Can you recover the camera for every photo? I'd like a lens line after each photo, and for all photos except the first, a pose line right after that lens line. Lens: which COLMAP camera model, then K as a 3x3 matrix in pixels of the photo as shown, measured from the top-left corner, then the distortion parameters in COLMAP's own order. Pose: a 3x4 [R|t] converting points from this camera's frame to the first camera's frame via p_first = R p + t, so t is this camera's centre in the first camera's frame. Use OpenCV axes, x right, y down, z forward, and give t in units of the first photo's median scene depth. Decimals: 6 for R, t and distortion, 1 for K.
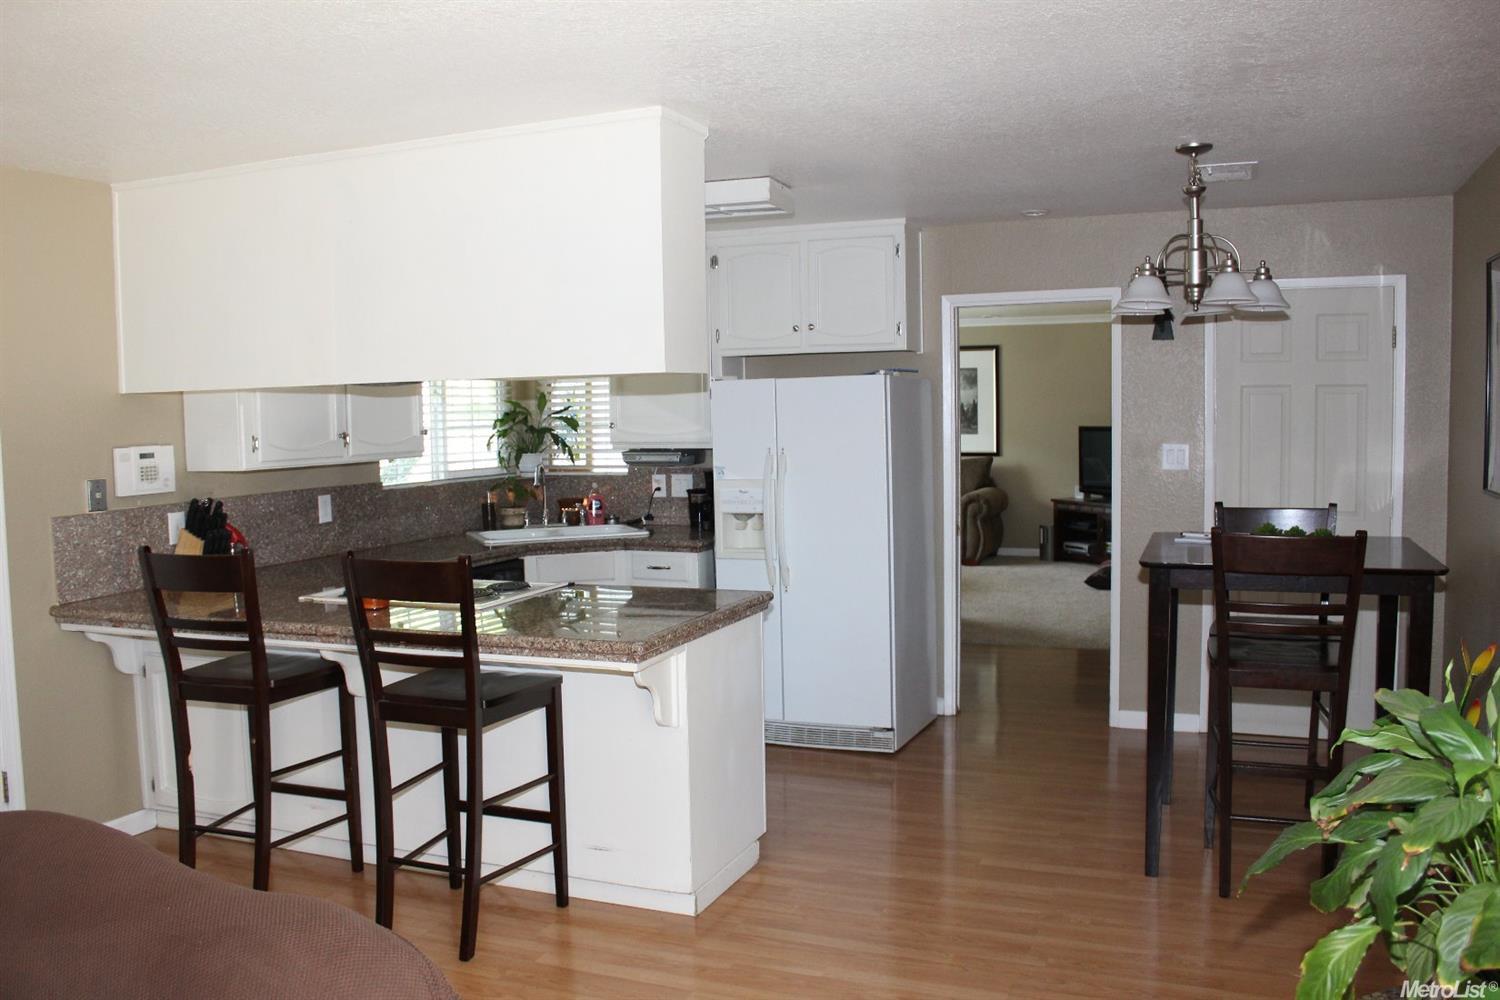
lens RADIAL K [[1256.2, 0, 753.4], [0, 1256.2, 506.6], [0, 0, 1]] dist [-0.110517, 0.032931]
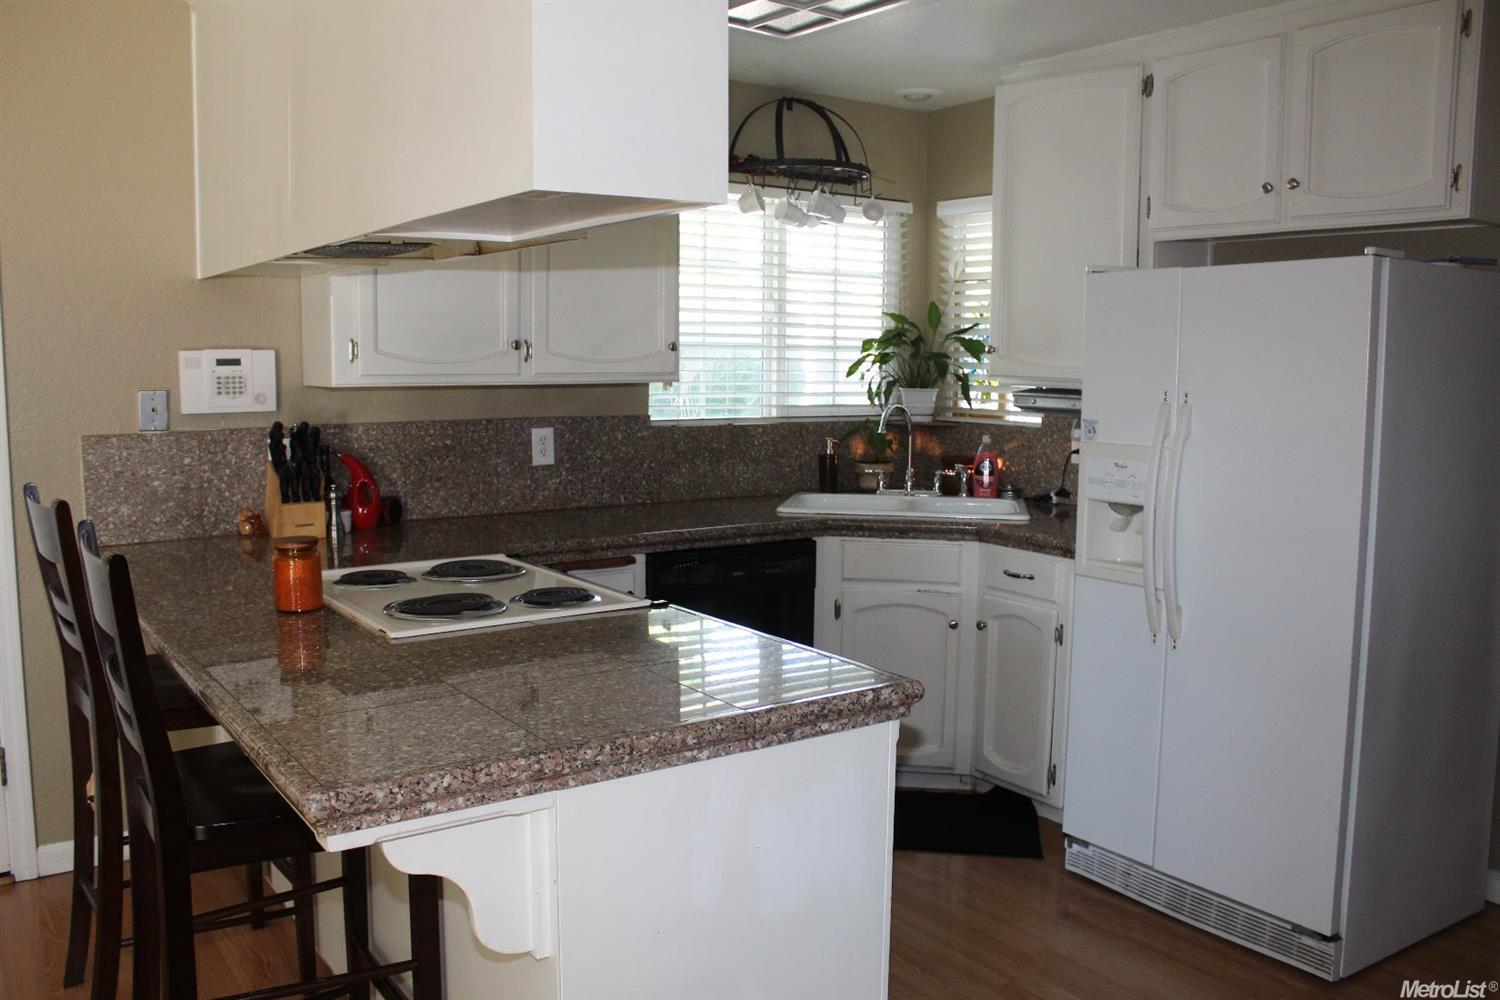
lens RADIAL K [[1256.2, 0, 747.7], [0, 1256.2, 503.4], [0, 0, 1]] dist [-0.110517, 0.032931]
pose [[0.842898, 0.091077, -0.530310, 0.150986], [-0.067582, 0.995686, 0.063583, -0.019621], [0.533813, -0.017755, 0.845416, 0.422532]]
